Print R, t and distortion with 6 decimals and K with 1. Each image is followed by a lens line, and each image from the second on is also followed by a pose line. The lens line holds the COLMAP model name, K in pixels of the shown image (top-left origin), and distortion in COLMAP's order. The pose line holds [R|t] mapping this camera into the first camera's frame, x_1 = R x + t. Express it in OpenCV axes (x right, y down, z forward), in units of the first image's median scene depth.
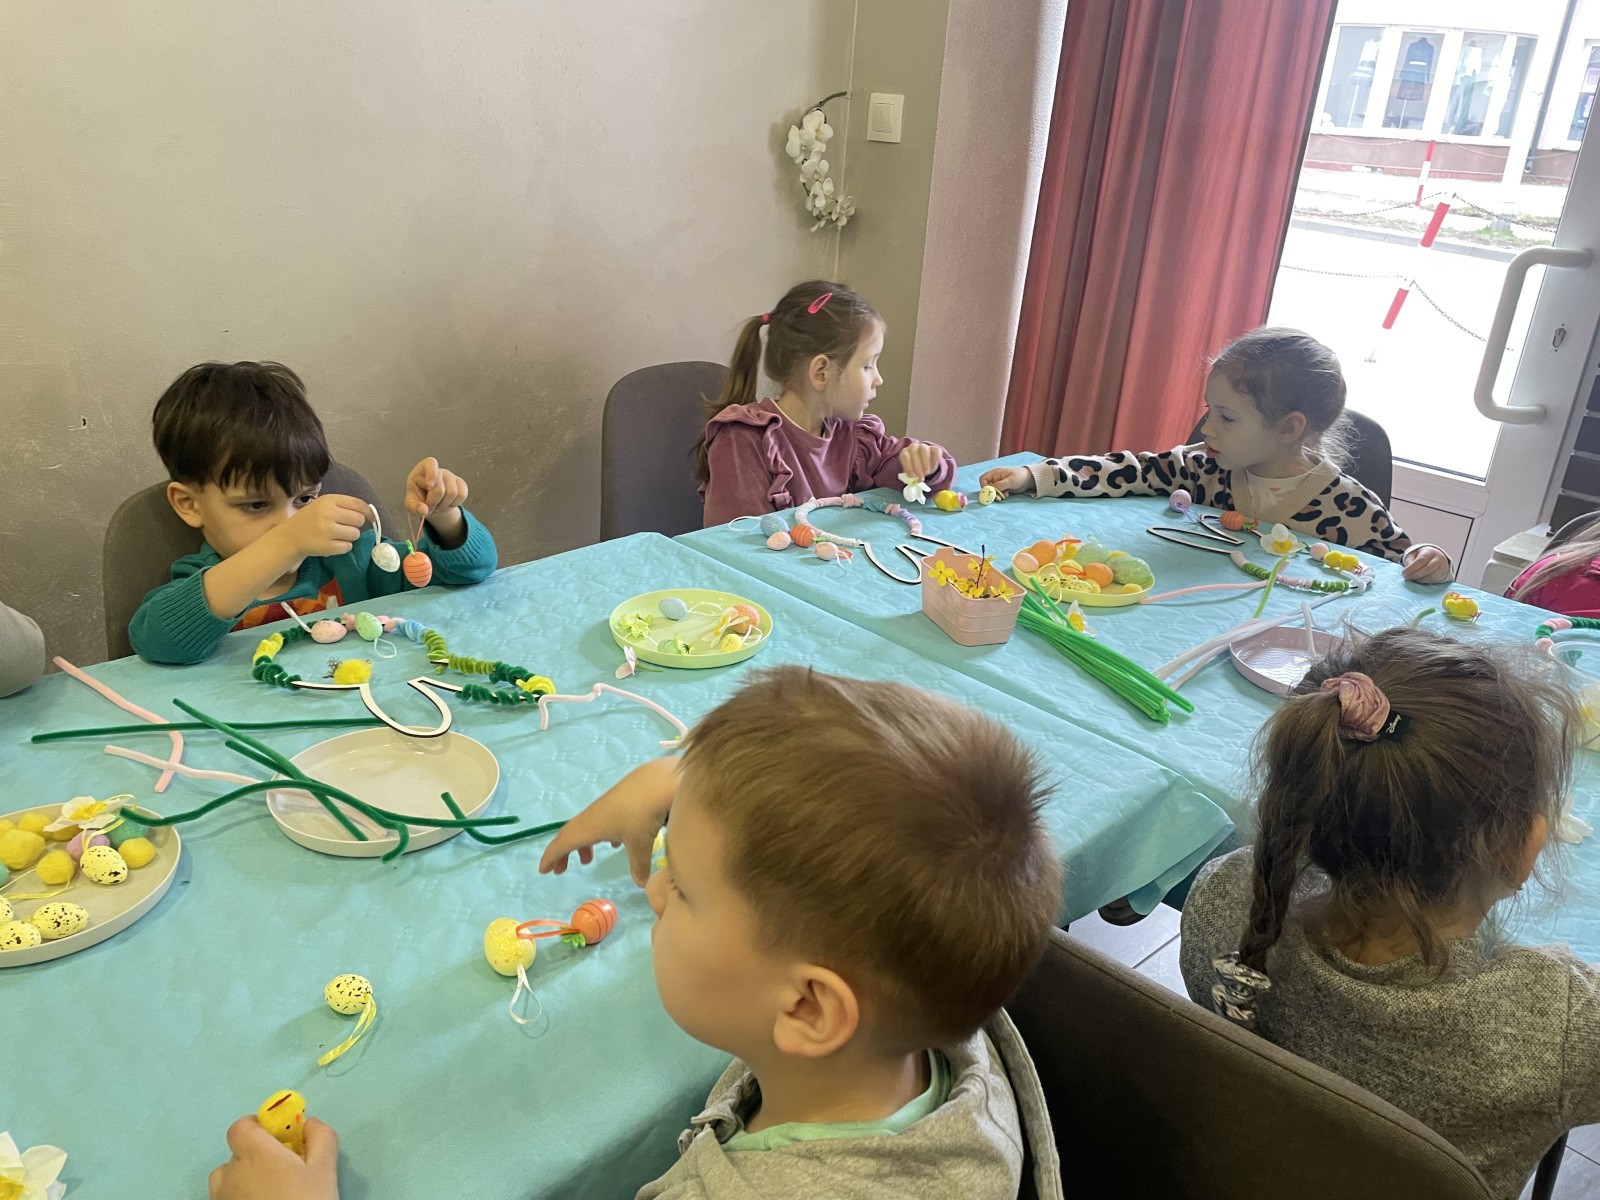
lens RADIAL K [[1216.4, 0, 782.5], [0, 1216.4, 601.7], [0, 0, 1]] dist [0.072464, -0.088808]
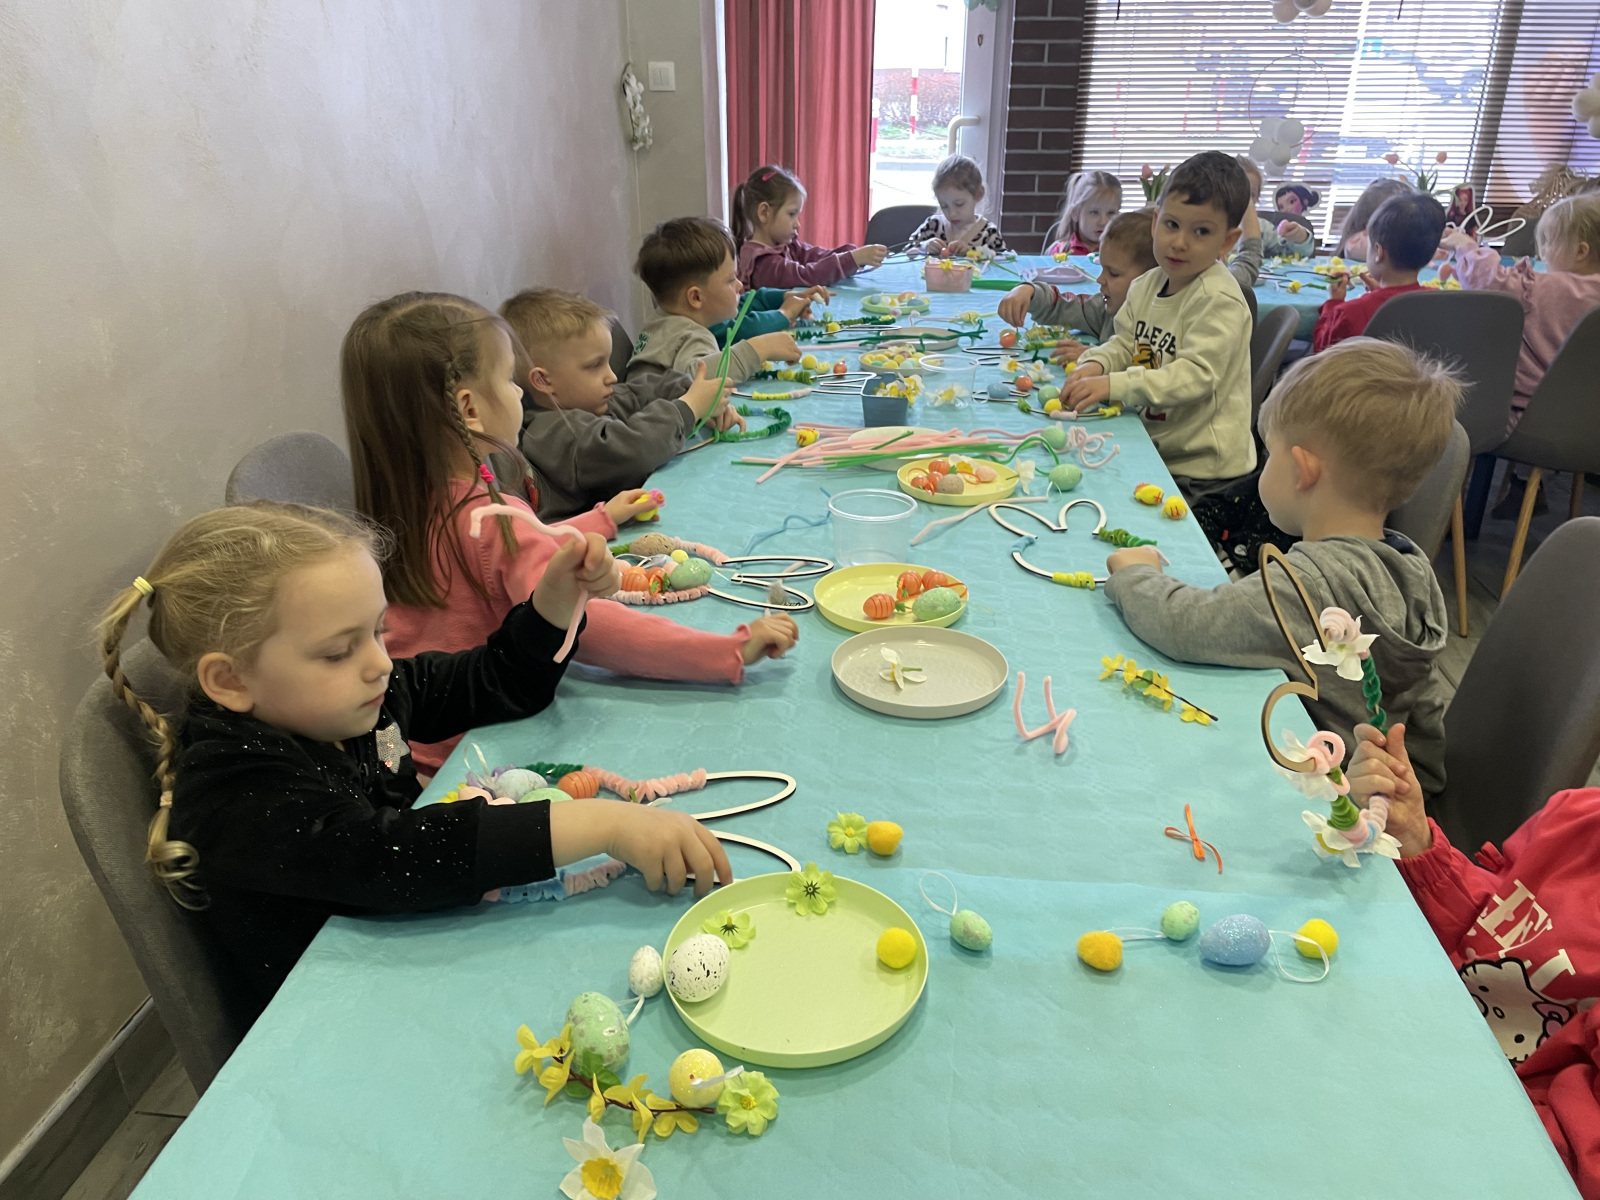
lens RADIAL K [[1216.4, 0, 819.4], [0, 1216.4, 591.7], [0, 0, 1]] dist [0.072464, -0.088808]
pose [[0.747937, -0.316810, 0.583285, -0.911488], [0.295047, 0.945841, 0.135397, 0.099634], [-0.594590, 0.070828, 0.800903, -0.393958]]
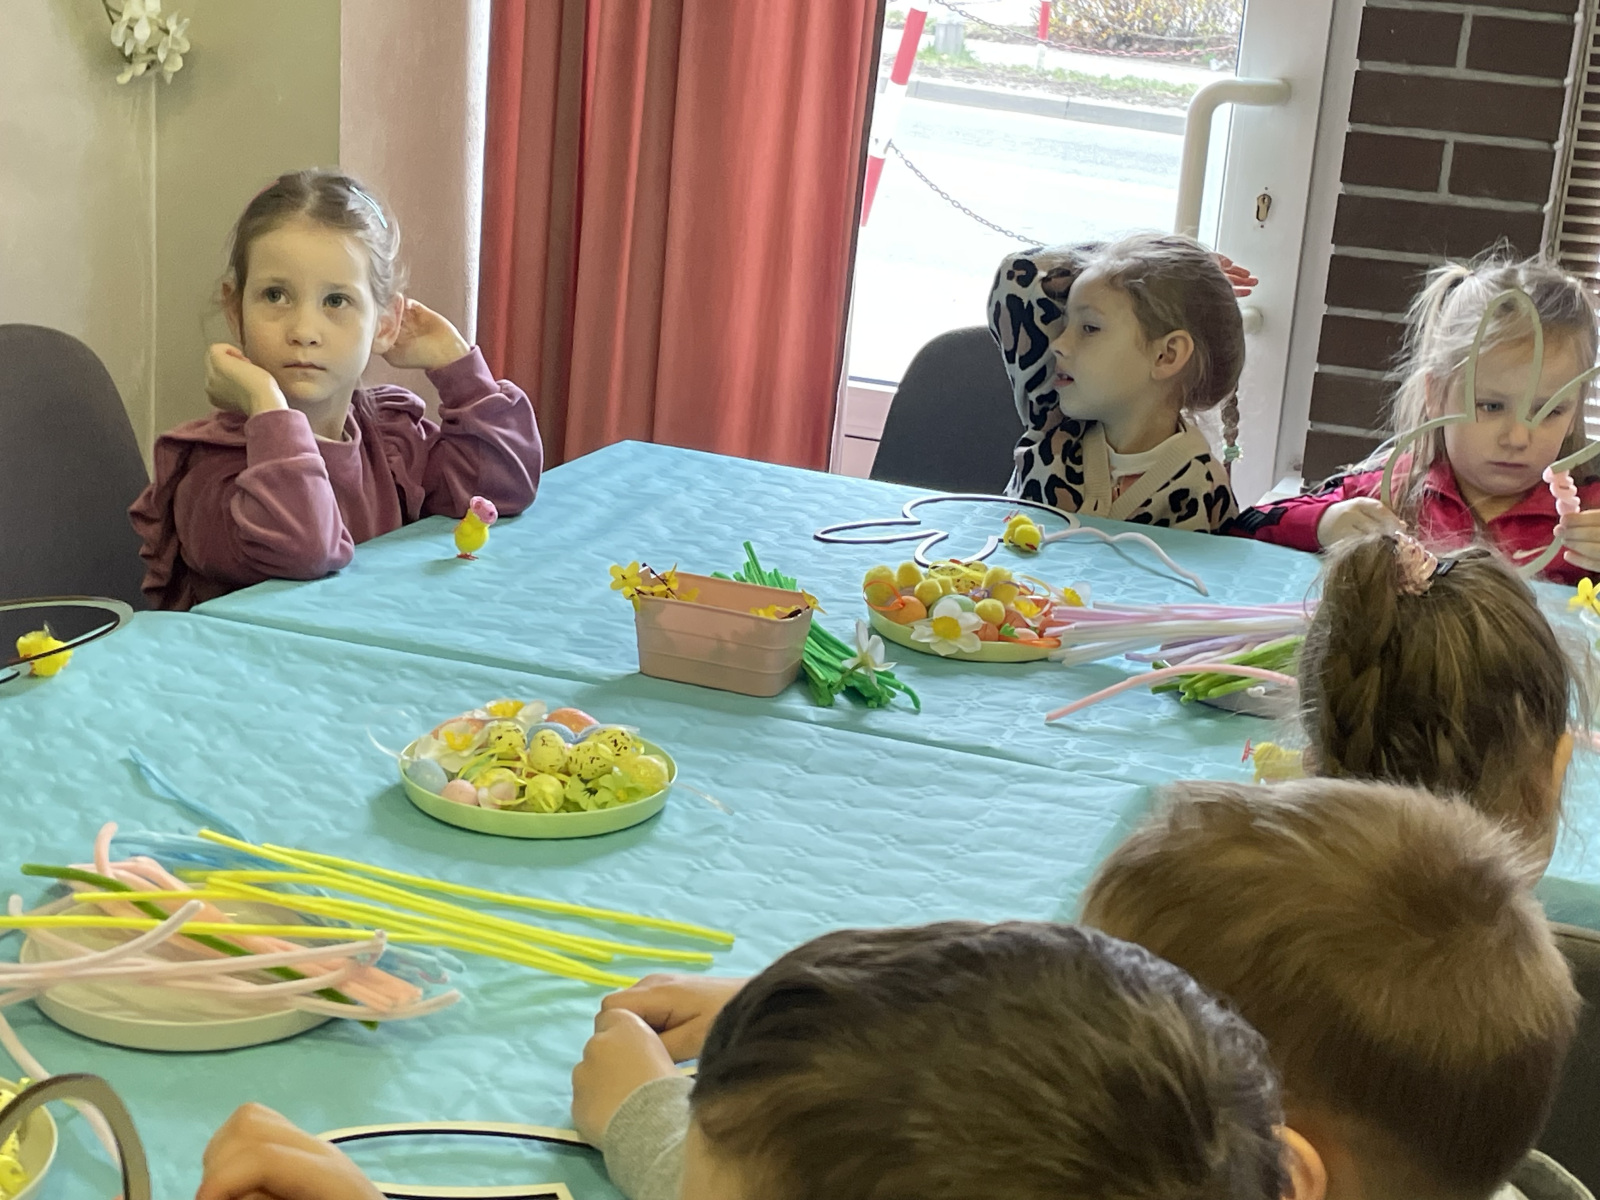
lens RADIAL K [[2596.6, 0, 833.9], [0, 2596.6, 570.9], [0, 0, 1]] dist [0.064994, 0.000000]
pose [[0.883736, -0.115225, 0.453580, -0.244489], [0.160787, 0.984973, -0.063052, 0.034076], [-0.439499, 0.128651, 0.888982, -0.141202]]
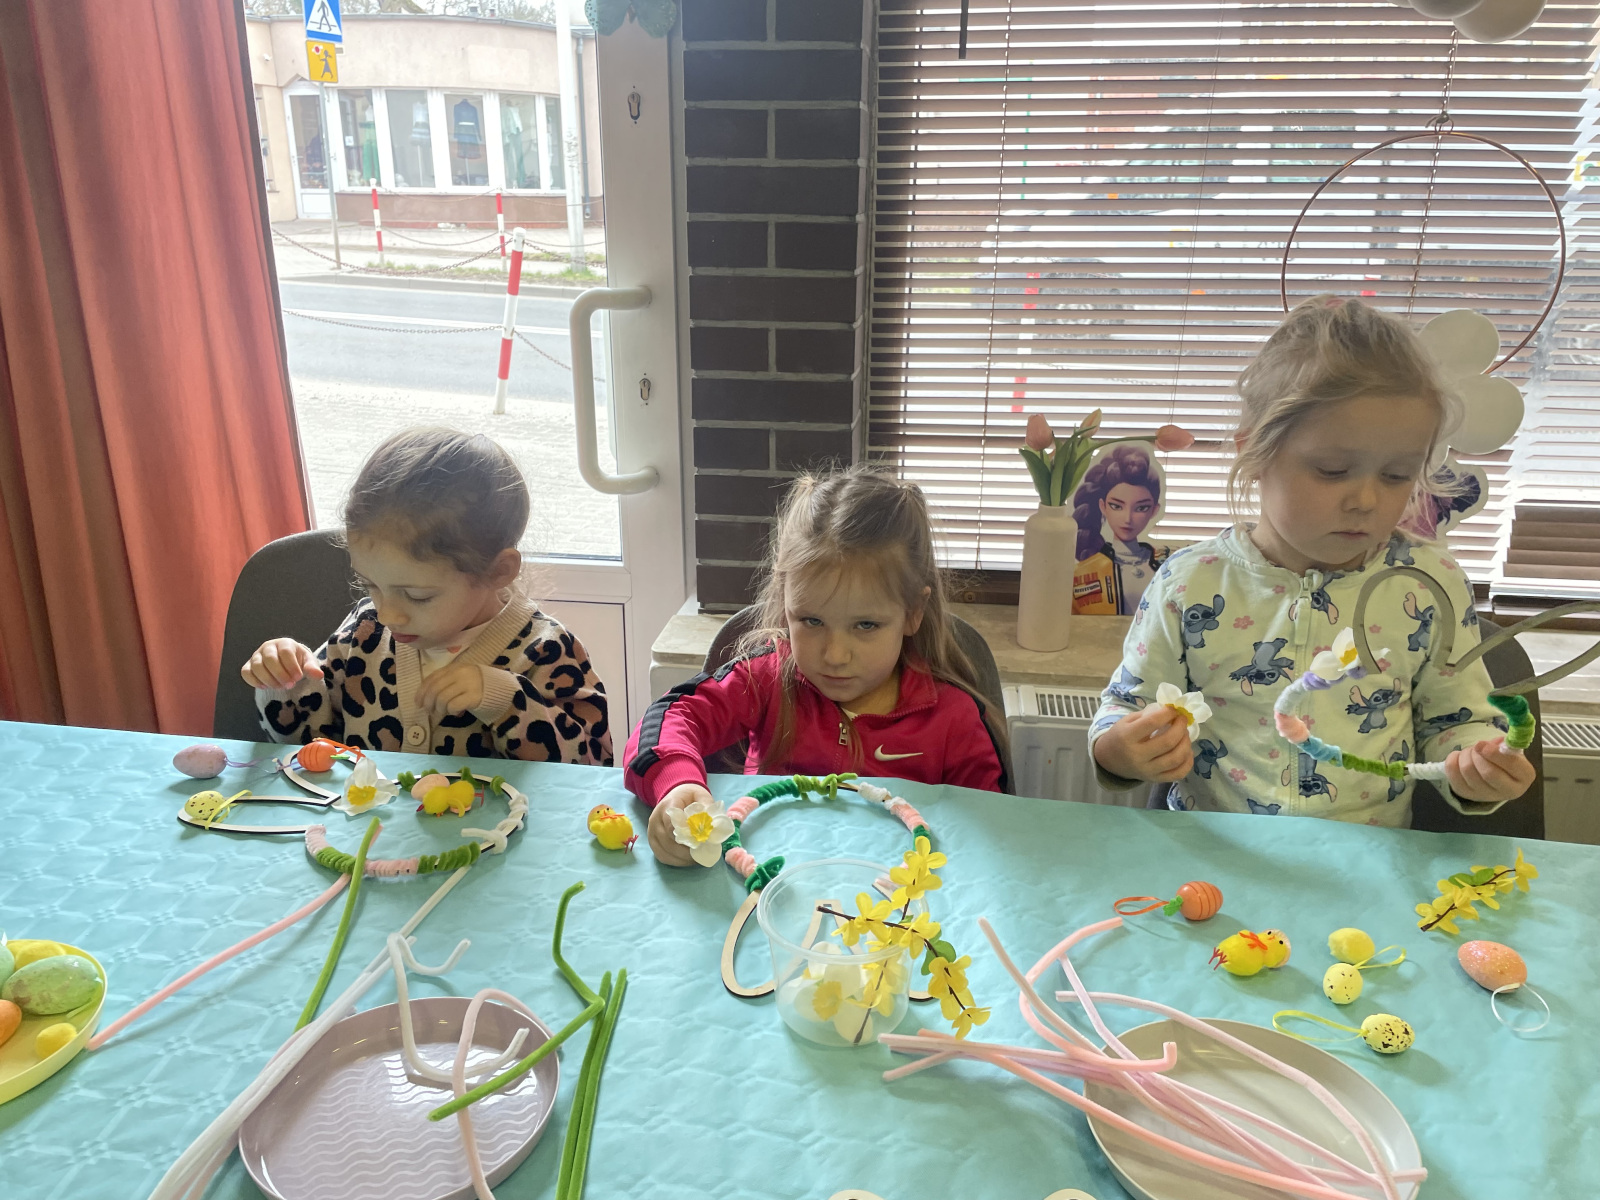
lens RADIAL K [[1216.4, 0, 823.9], [0, 1216.4, 587.1], [0, 0, 1]] dist [0.072464, -0.088808]
pose [[0.763569, -0.250849, 0.595010, 0.175525], [0.284785, 0.957824, 0.038347, -0.075977], [-0.579534, 0.140169, 0.802803, 0.252309]]
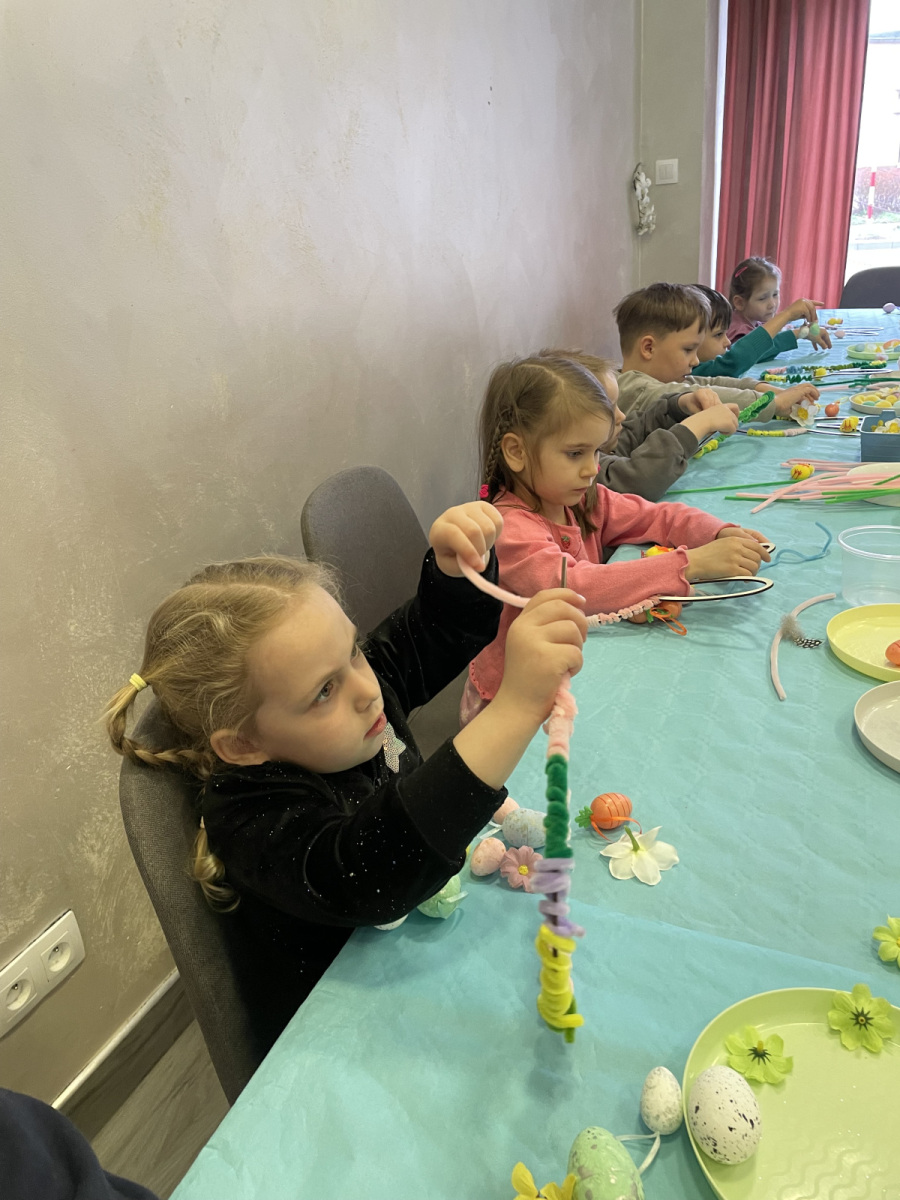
lens RADIAL K [[912.3, 0, 453.1], [0, 912.3, 600.2], [0, 0, 1]] dist [0.072464, -0.088808]
pose [[0.908244, -0.277150, 0.313498, -0.862805], [0.273588, 0.960201, 0.056254, 0.092399], [-0.316612, 0.034677, 0.947921, -0.280807]]
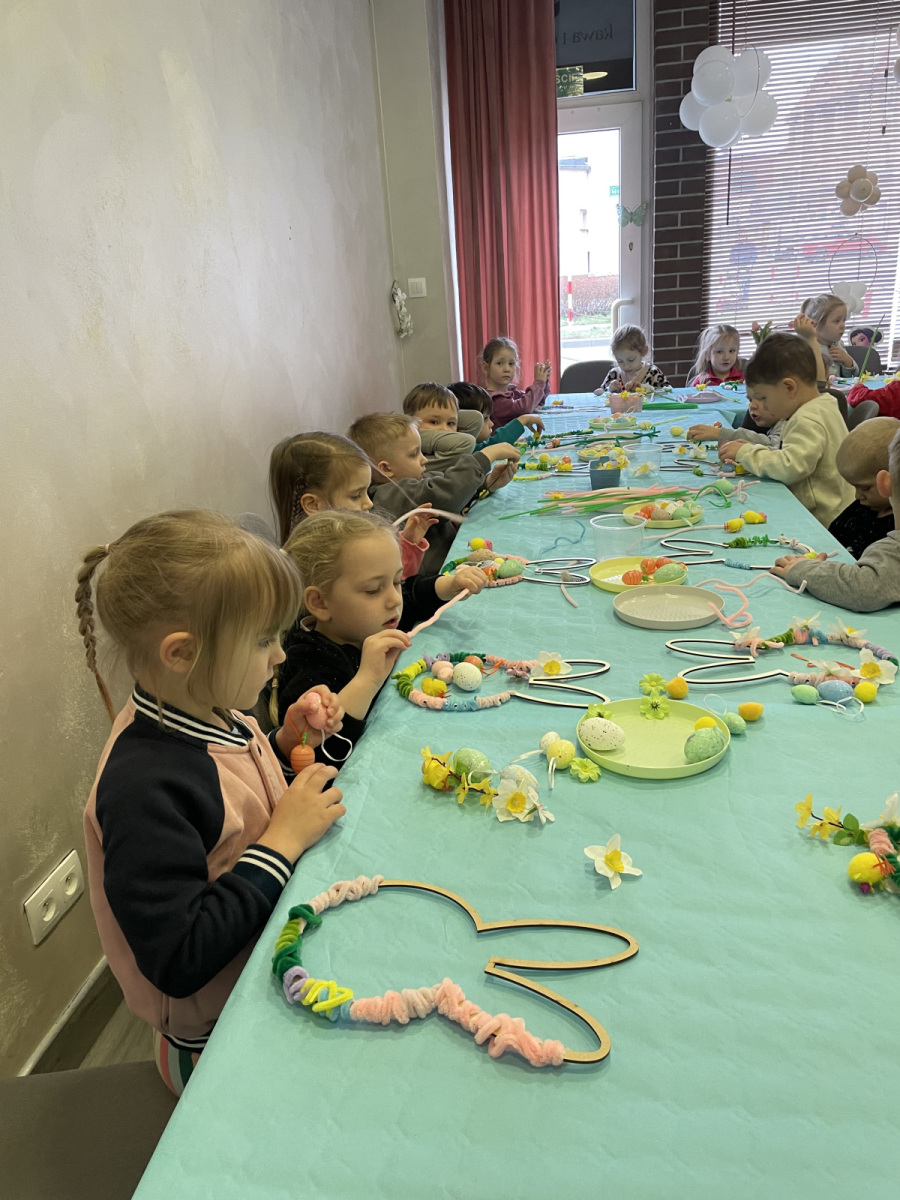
lens RADIAL K [[912.3, 0, 445.7], [0, 912.3, 613.3], [0, 0, 1]] dist [0.072464, -0.088808]
pose [[0.770833, -0.322769, 0.549214, -1.051777], [0.351486, 0.934523, 0.055895, 0.127161], [-0.531295, 0.149955, 0.833810, -0.448723]]
